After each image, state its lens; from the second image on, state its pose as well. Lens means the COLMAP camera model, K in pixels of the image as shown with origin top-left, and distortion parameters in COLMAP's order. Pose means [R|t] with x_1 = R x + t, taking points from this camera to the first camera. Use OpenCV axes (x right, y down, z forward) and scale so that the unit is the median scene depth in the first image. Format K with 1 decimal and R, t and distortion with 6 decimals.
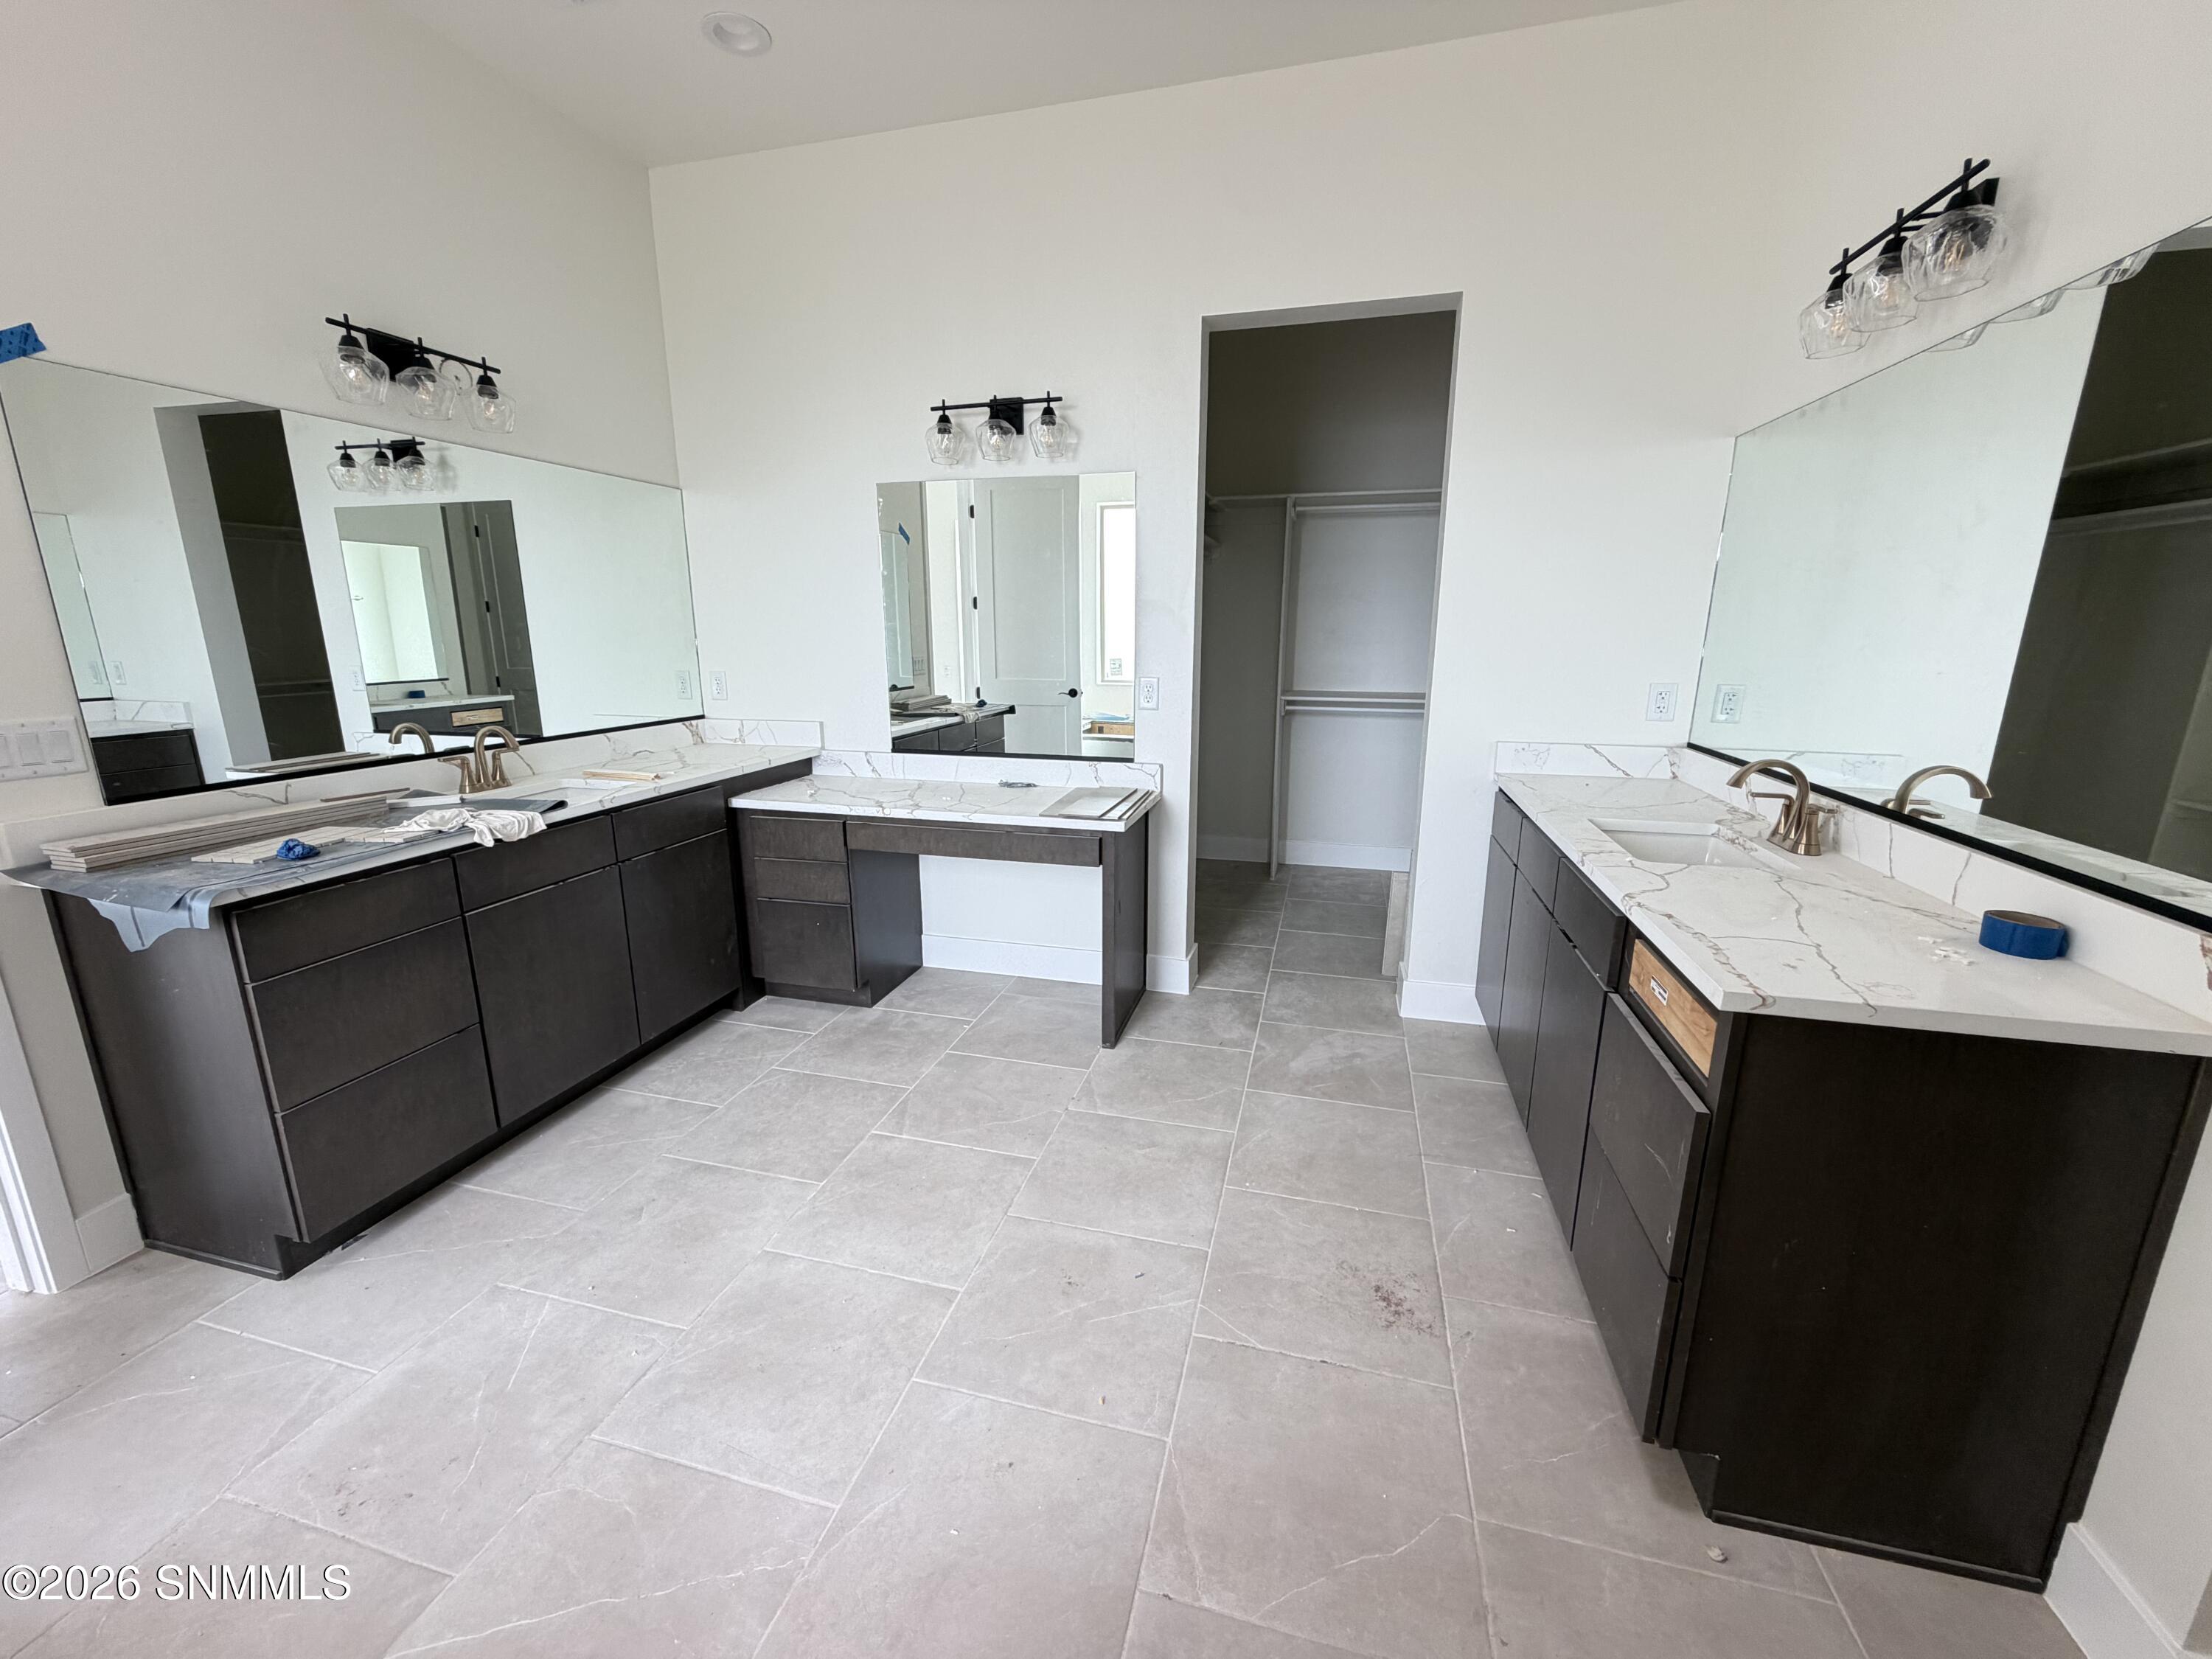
lens RADIAL K [[879.4, 0, 1100.4], [0, 879.4, 824.7], [0, 0, 1]] dist [-0.001102, -0.000426]
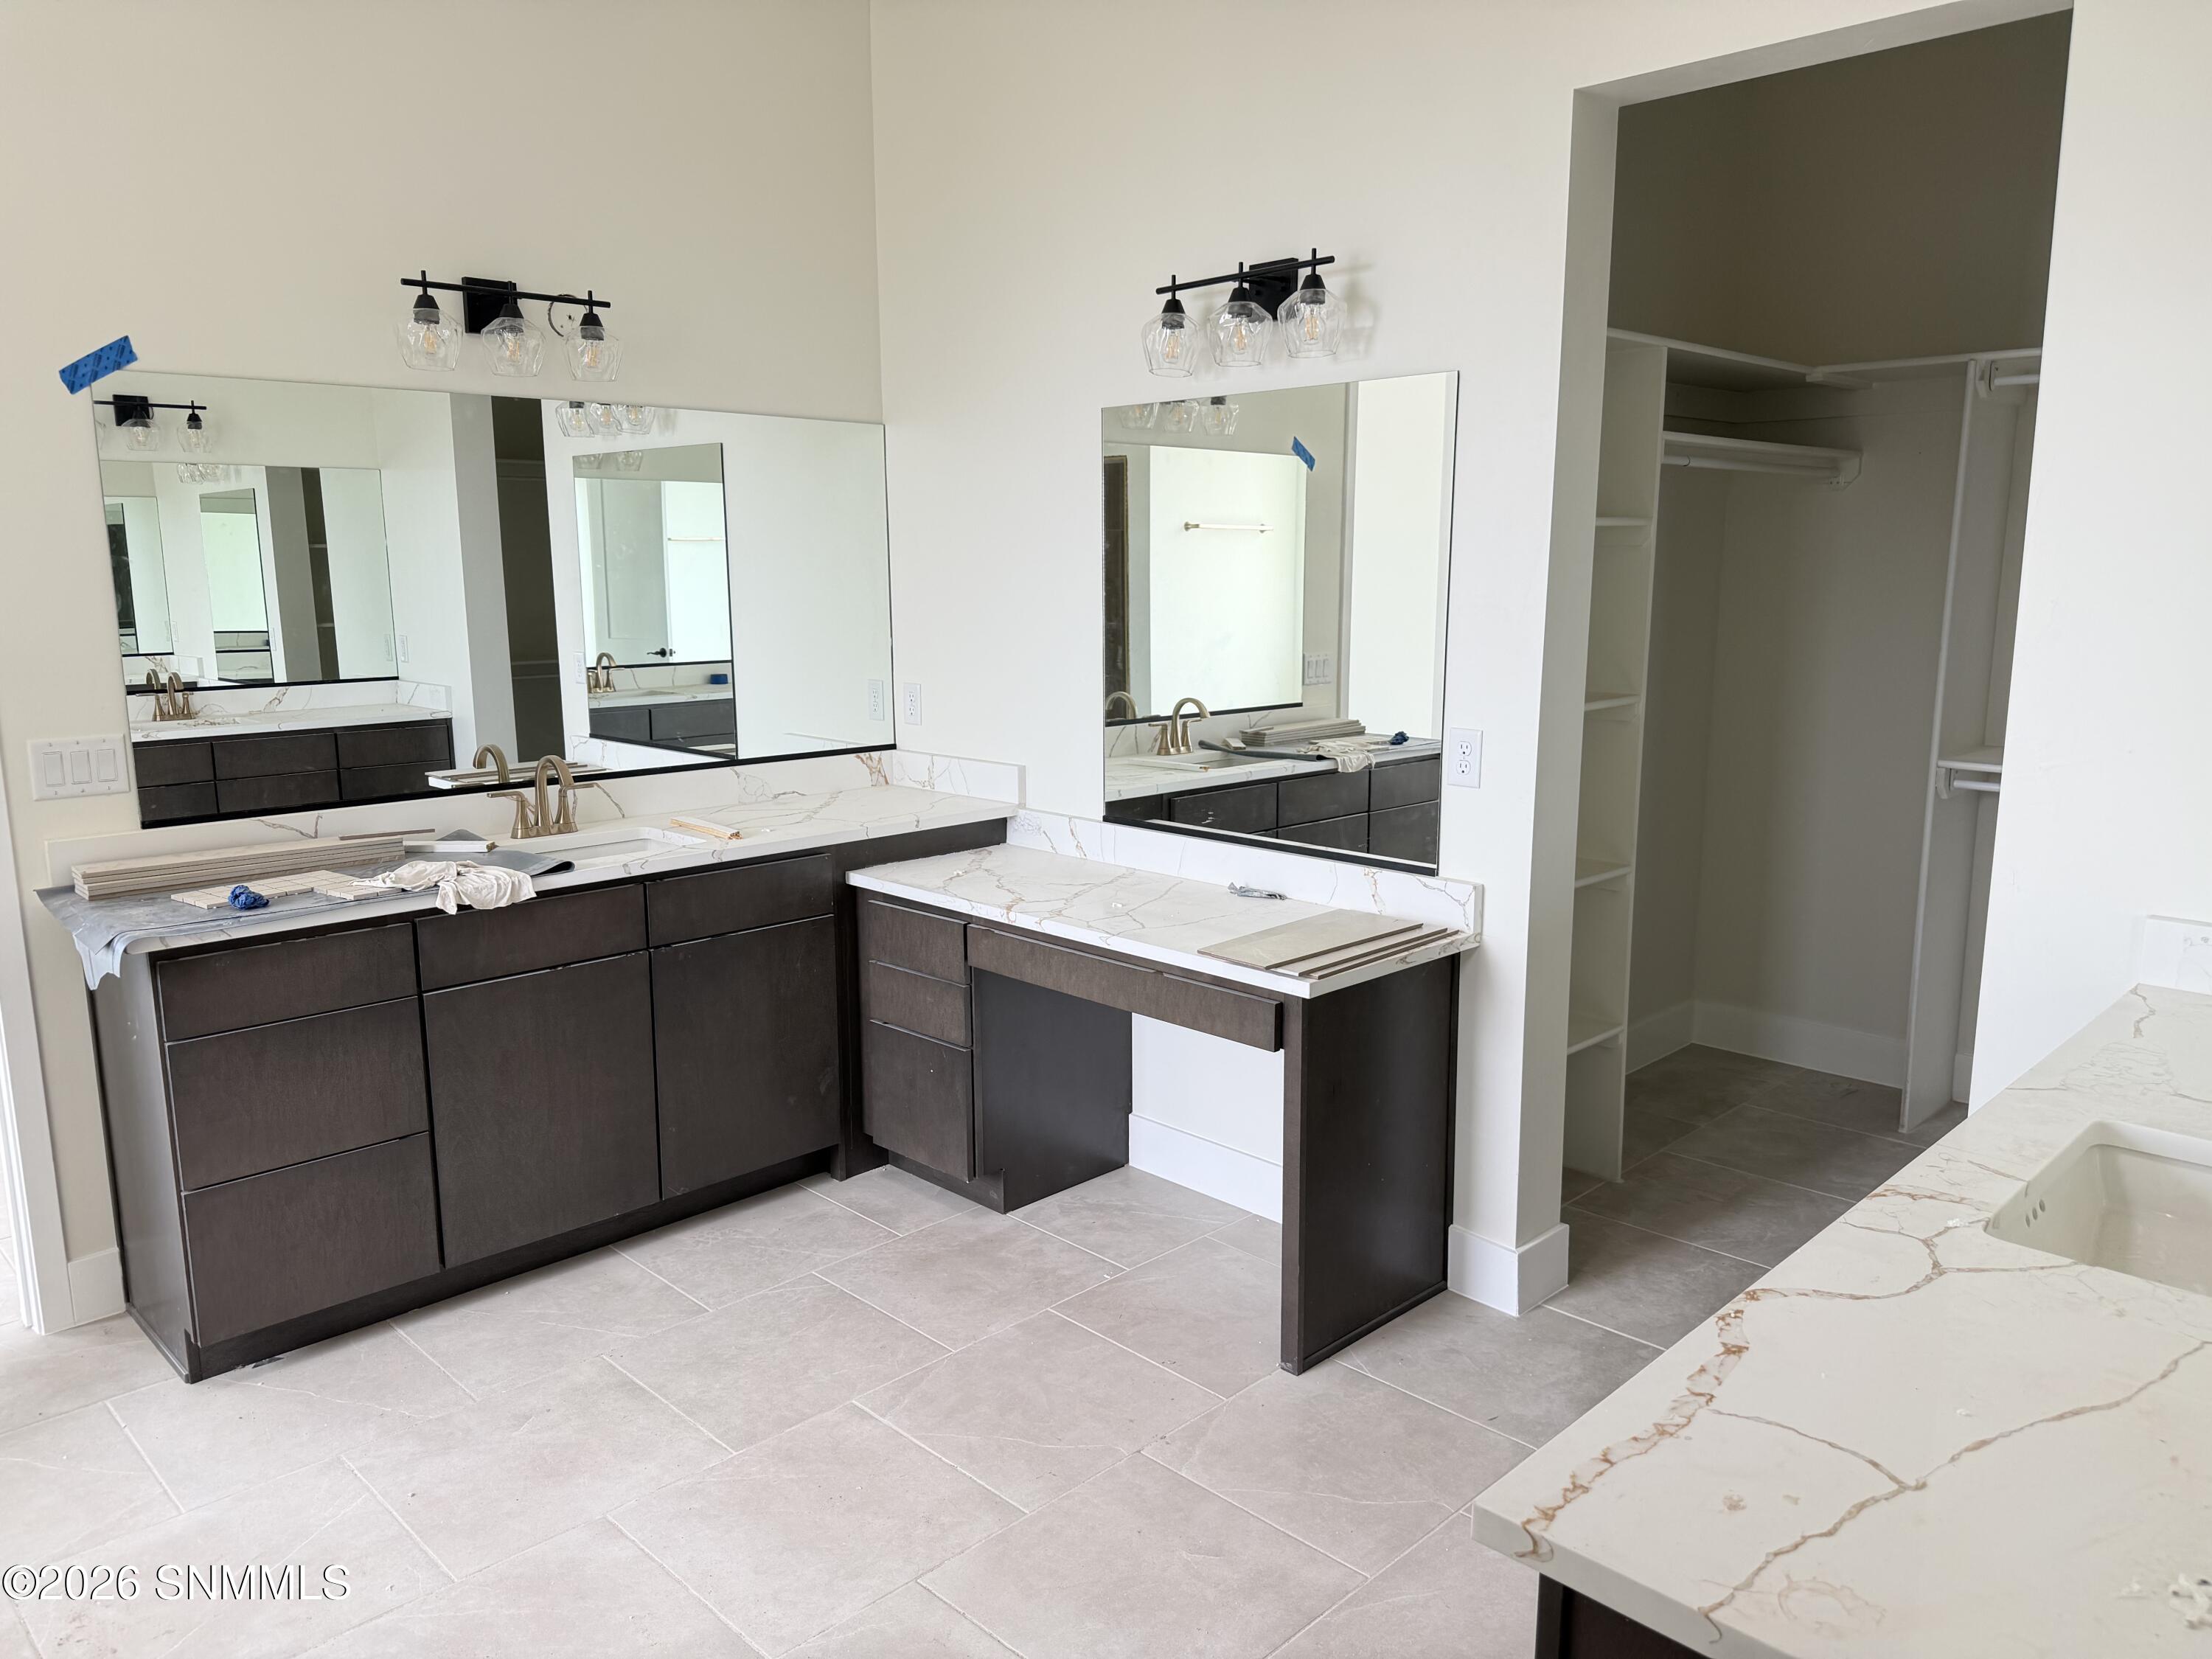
lens RADIAL K [[1551.2, 0, 1108.1], [0, 1551.2, 834.8], [0, 0, 1]] dist [0.101766, -0.141275]
pose [[0.863446, 0.085336, -0.497171, 0.401787], [-0.107516, 0.994073, -0.016098, -0.066811], [0.492850, 0.067354, 0.867503, 0.031772]]
